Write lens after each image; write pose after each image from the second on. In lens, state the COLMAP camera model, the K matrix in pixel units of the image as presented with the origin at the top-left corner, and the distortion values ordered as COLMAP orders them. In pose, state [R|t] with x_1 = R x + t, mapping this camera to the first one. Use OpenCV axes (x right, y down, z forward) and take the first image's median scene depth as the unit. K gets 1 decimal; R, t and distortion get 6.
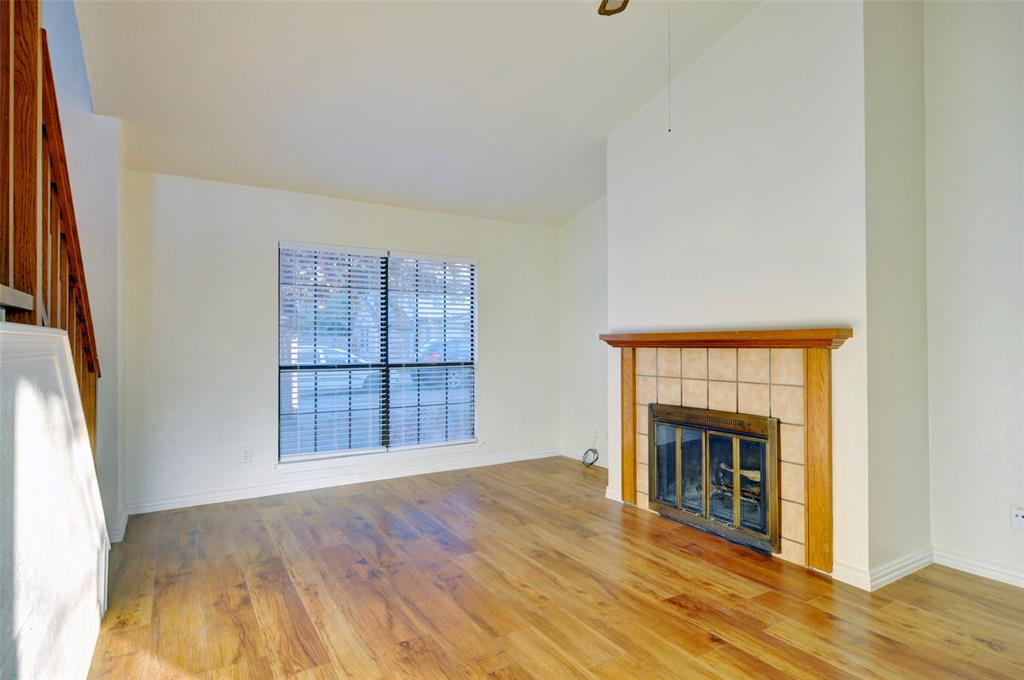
lens RADIAL K [[542.4, 0, 512.0], [0, 542.4, 340.0], [0, 0, 1]] dist [0.023084, -0.012368]
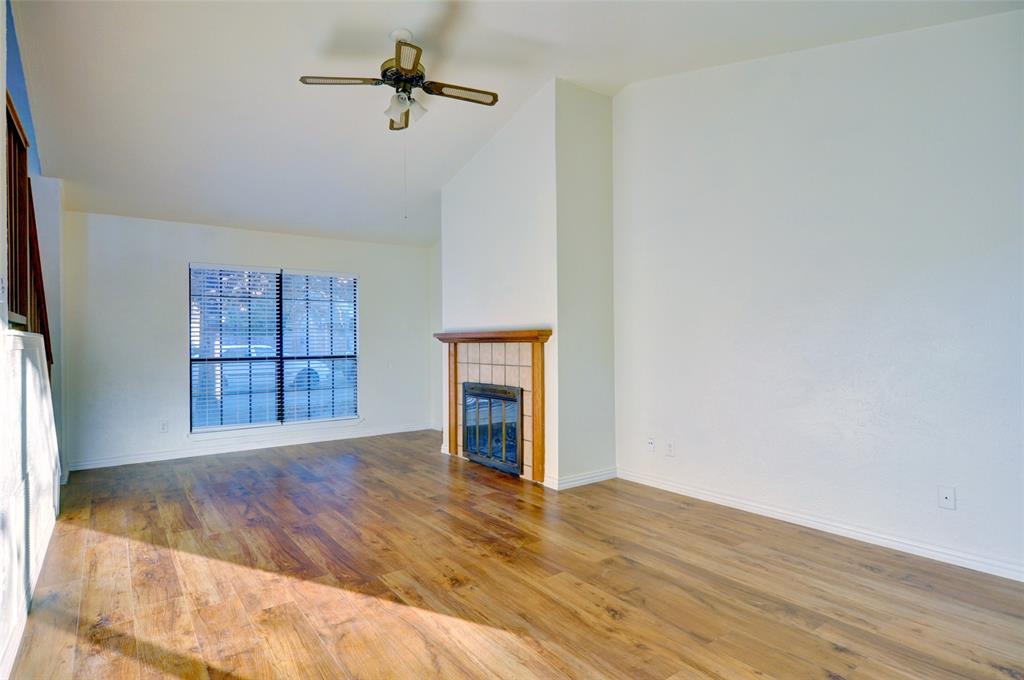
lens RADIAL K [[542.4, 0, 512.0], [0, 542.4, 340.0], [0, 0, 1]] dist [0.023084, -0.012368]
pose [[0.996542, -0.005619, 0.082904, 0.312452], [0.005208, 0.999973, 0.005171, 0.000409], [-0.082930, -0.004722, 0.996544, -0.492595]]
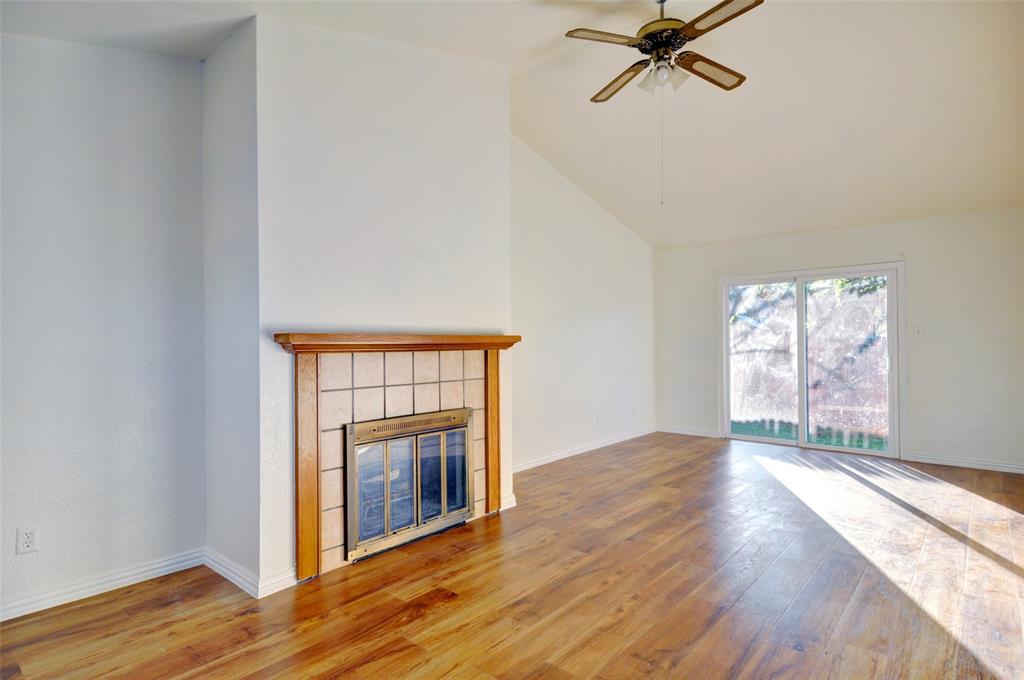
lens RADIAL K [[542.4, 0, 512.0], [0, 542.4, 340.0], [0, 0, 1]] dist [0.023084, -0.012368]
pose [[-0.301951, 0.012568, 0.953241, -0.662817], [0.003736, 0.999921, -0.012000, 0.007273], [-0.953316, -0.000063, -0.301974, 1.199701]]
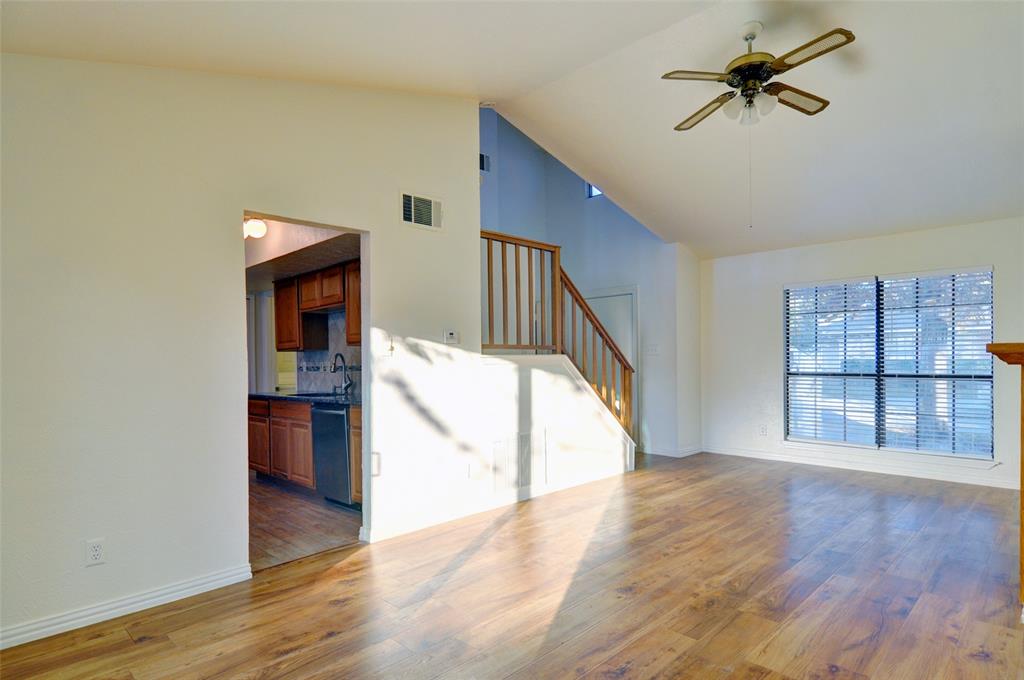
lens RADIAL K [[555.7, 0, 509.4], [0, 555.7, 363.0], [0, 0, 1]] dist [0.003545, -0.001185]
pose [[0.234319, 0.011187, -0.972095, 1.110204], [0.012187, 0.999821, 0.014444, -0.008022], [0.972083, -0.015231, 0.234141, -0.055526]]
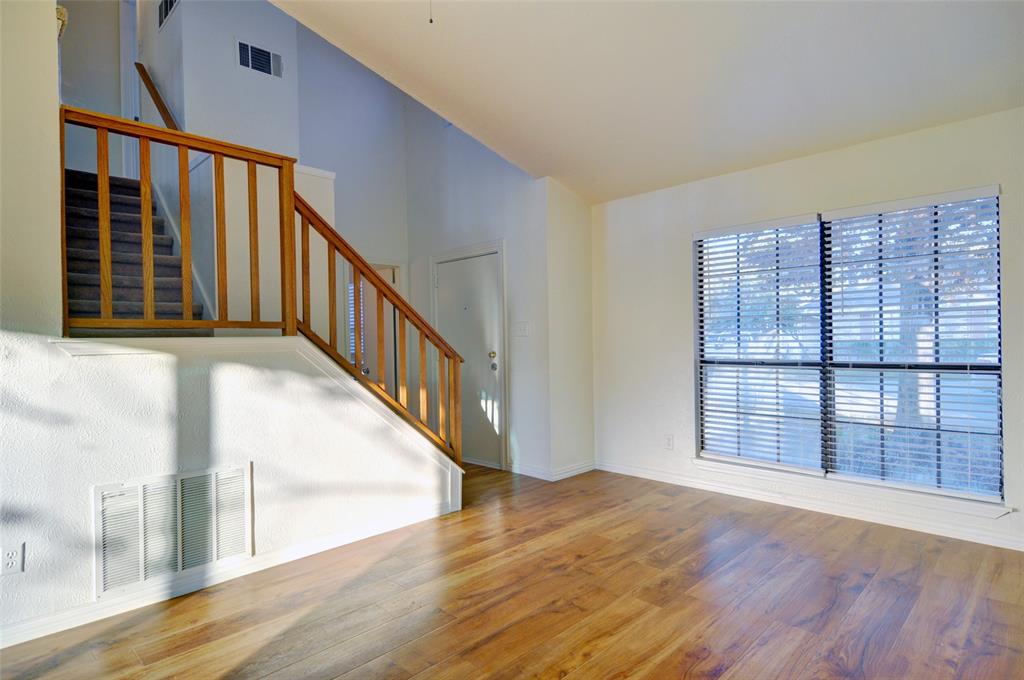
lens RADIAL K [[549.4, 0, 512.0], [0, 549.4, 340.0], [0, 0, 1]] dist [0.007502, 0.000355]
pose [[0.236839, 0.003395, -0.971543, 0.626660], [0.020000, 0.999765, 0.008369, -0.003059], [0.971343, -0.021413, 0.236715, 0.597227]]
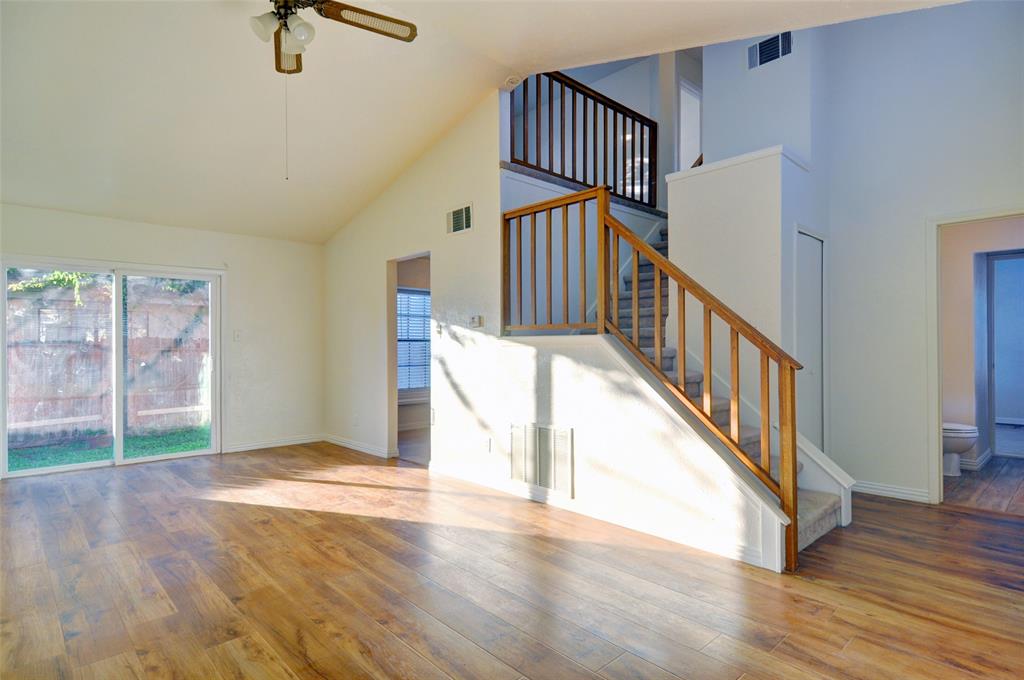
lens RADIAL K [[542.4, 0, 512.0], [0, 542.4, 340.0], [0, 0, 1]] dist [0.023084, -0.012368]
pose [[-0.979617, 0.008257, -0.200703, 0.020311], [0.010403, 0.999899, -0.009637, 0.010213], [0.200603, -0.011529, -0.979605, 1.531918]]
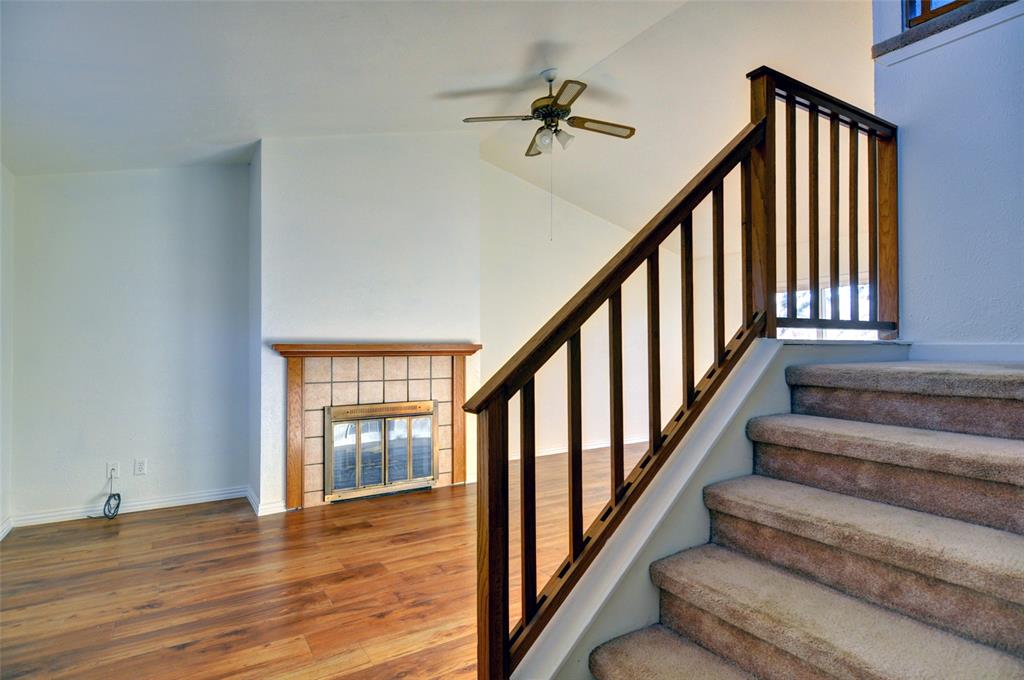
lens RADIAL K [[542.4, 0, 512.0], [0, 542.4, 340.0], [0, 0, 1]] dist [0.023084, -0.012368]
pose [[-0.010796, 0.024439, 0.999643, -1.035151], [-0.001093, 0.999700, -0.024452, 0.006765], [-0.999941, -0.001356, -0.010766, 0.747818]]
